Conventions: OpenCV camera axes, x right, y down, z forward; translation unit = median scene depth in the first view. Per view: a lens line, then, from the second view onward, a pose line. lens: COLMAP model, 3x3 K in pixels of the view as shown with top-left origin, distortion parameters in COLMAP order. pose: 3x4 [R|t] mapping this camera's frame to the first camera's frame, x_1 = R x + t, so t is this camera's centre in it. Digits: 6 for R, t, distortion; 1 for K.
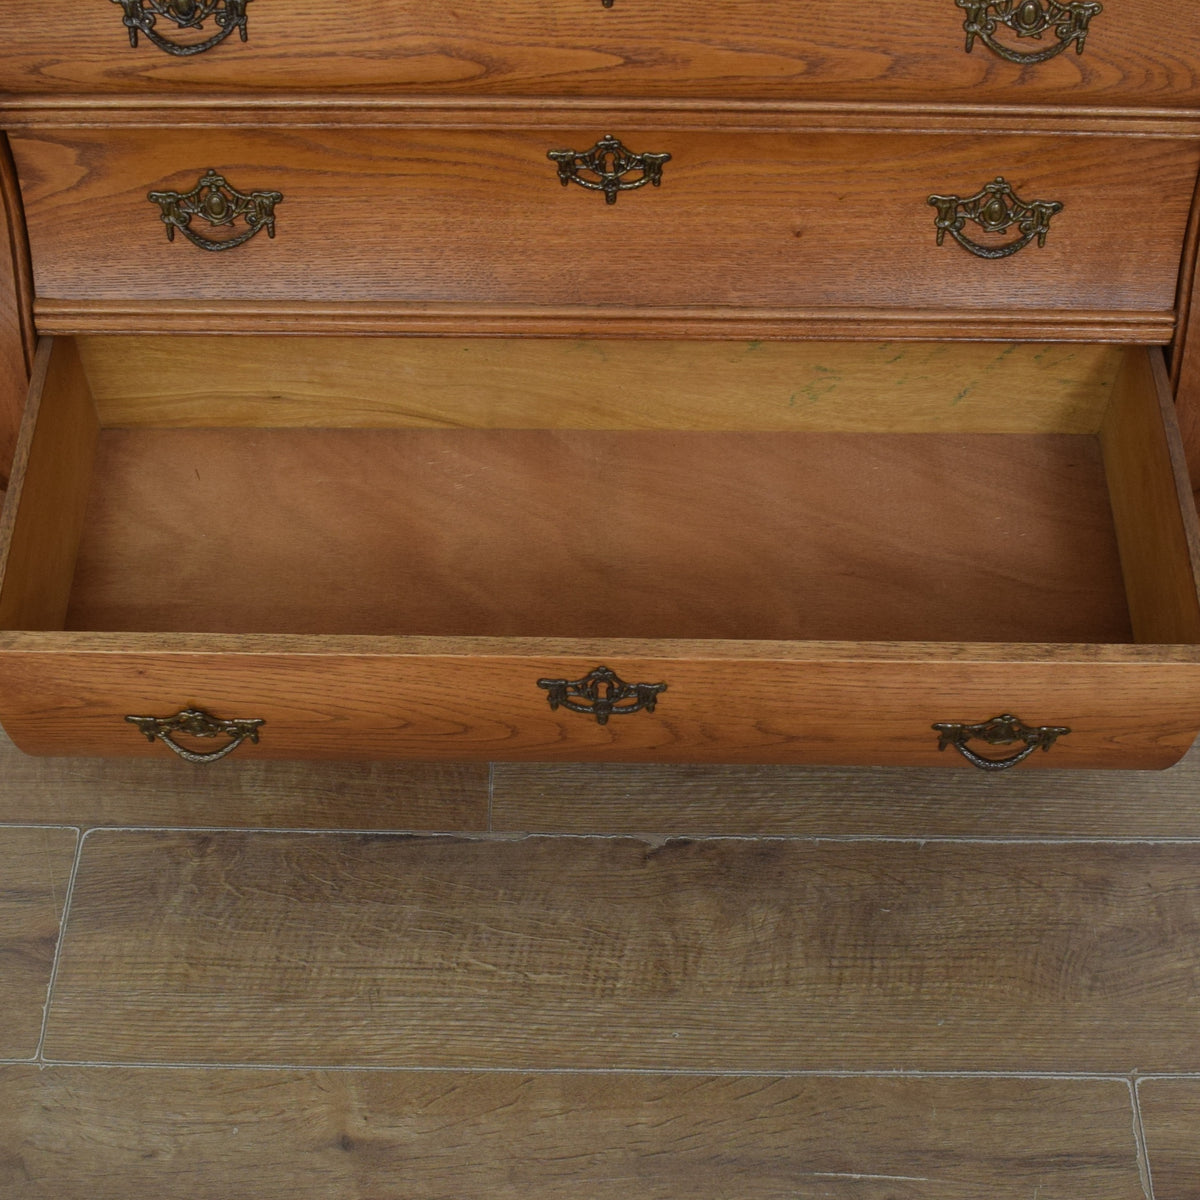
lens RADIAL K [[2073.4, 0, 589.0], [0, 2073.4, 682.3], [0, 0, 1]] dist [-0.098937, 0.016253]
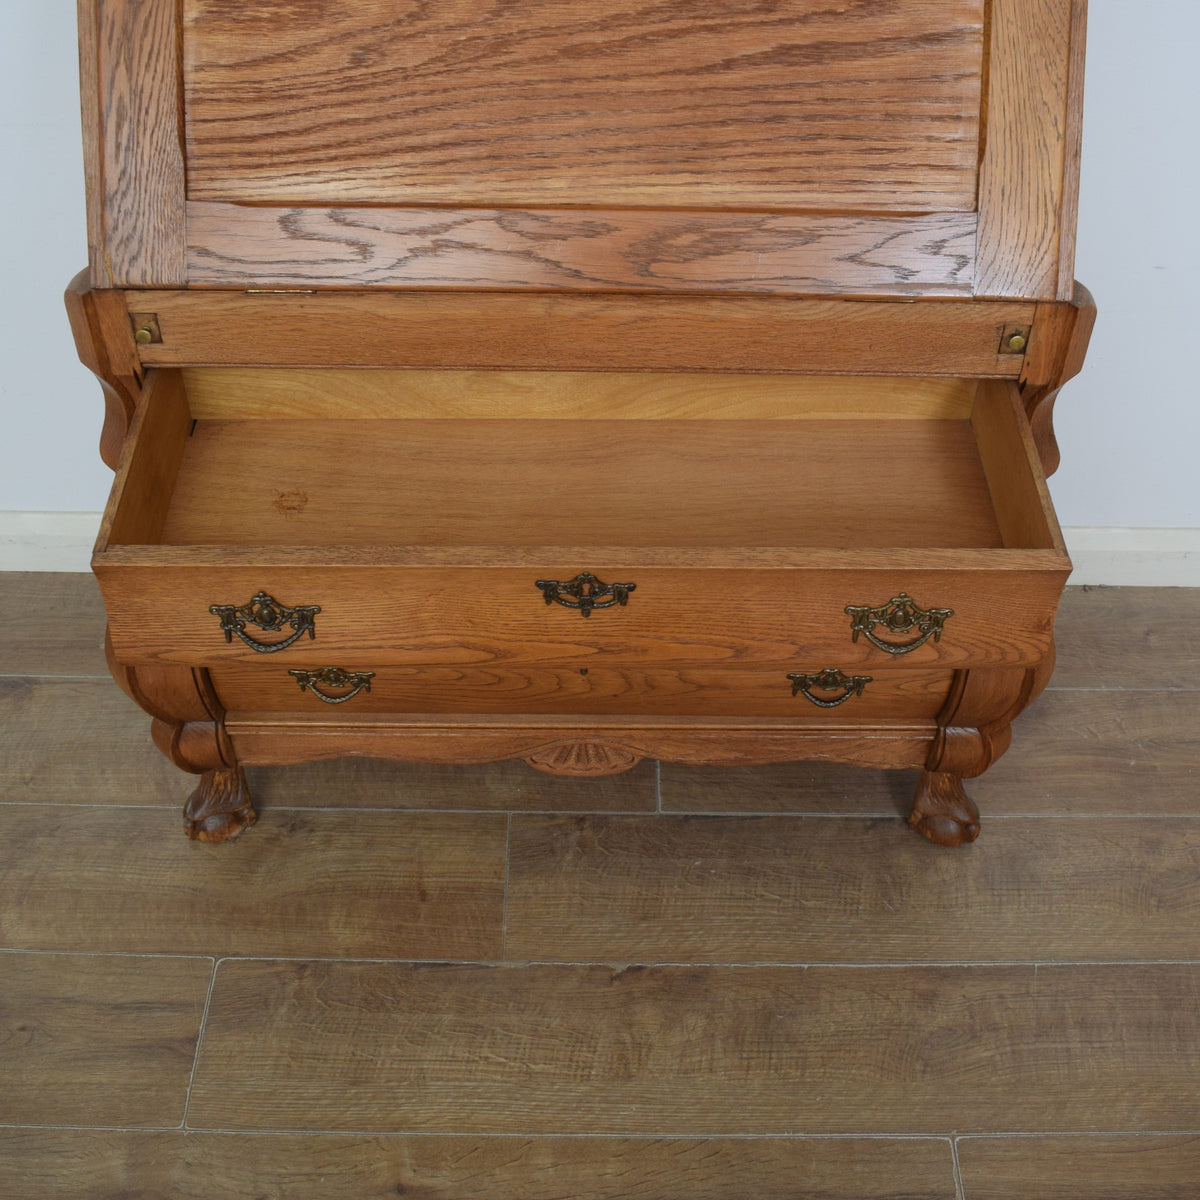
lens RADIAL K [[1567.0, 0, 618.0], [0, 1567.0, 568.1], [0, 0, 1]] dist [-0.101285, 0.022141]
pose [[0.999743, 0.000745, 0.022658, 0.008028], [0.002228, 0.991391, -0.130915, -0.065466], [-0.022560, 0.130932, 0.991135, -0.117937]]
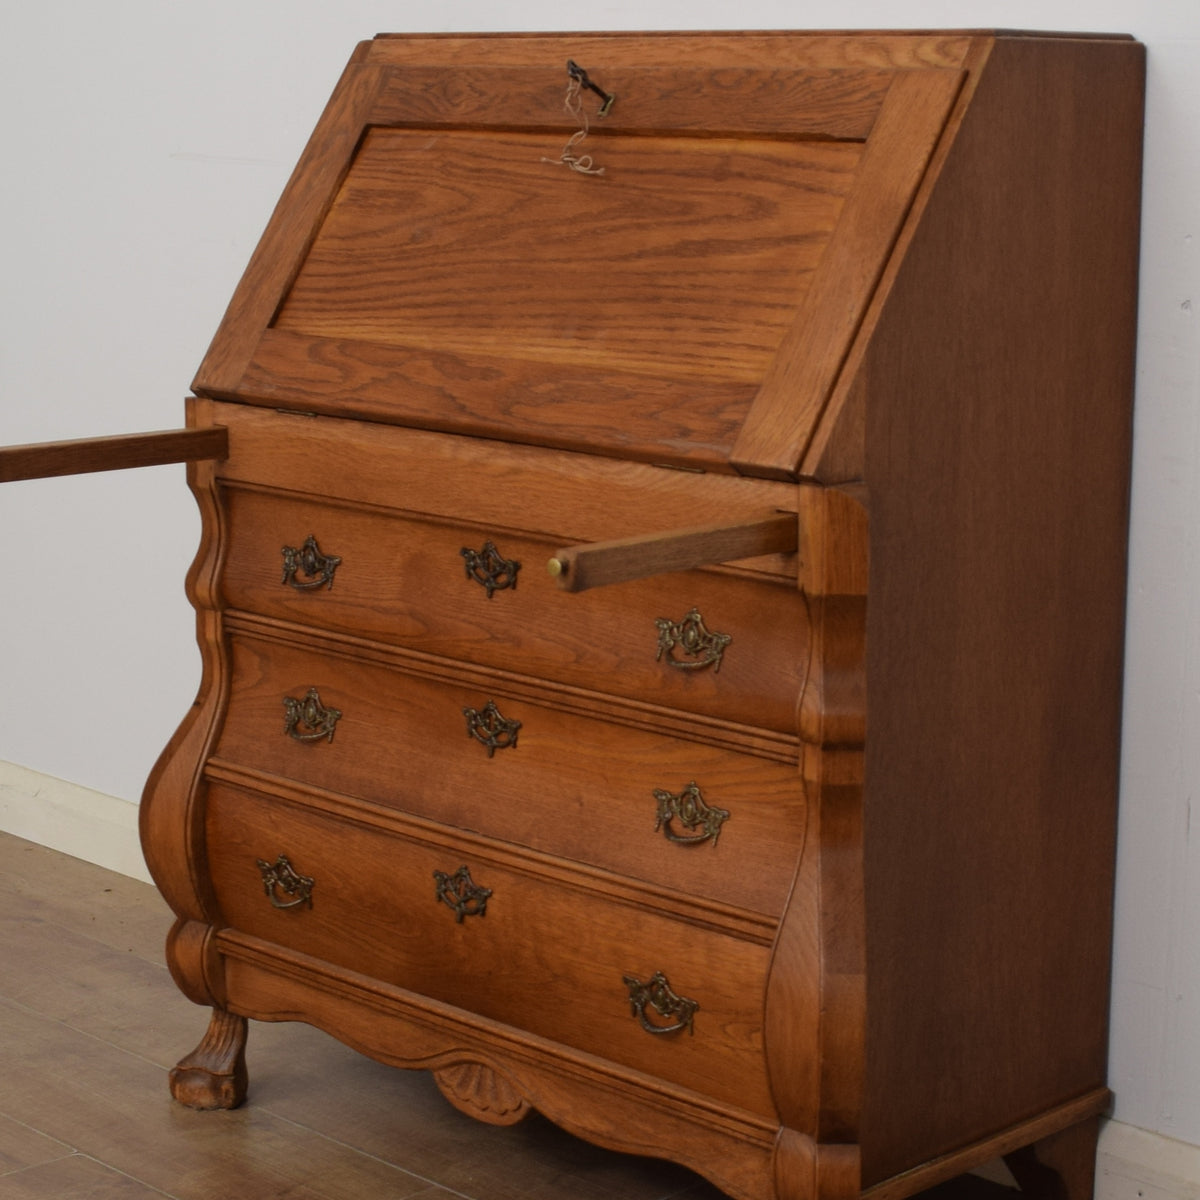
lens RADIAL K [[2804.3, 0, 708.8], [0, 2804.3, 629.0], [0, 0, 1]] dist [-0.111304, 0.056794]
pose [[0.736815, 0.138405, -0.661776, 1.377226], [-0.535808, 0.716488, -0.446716, 0.479210], [0.412327, 0.683732, 0.602077, -0.143861]]
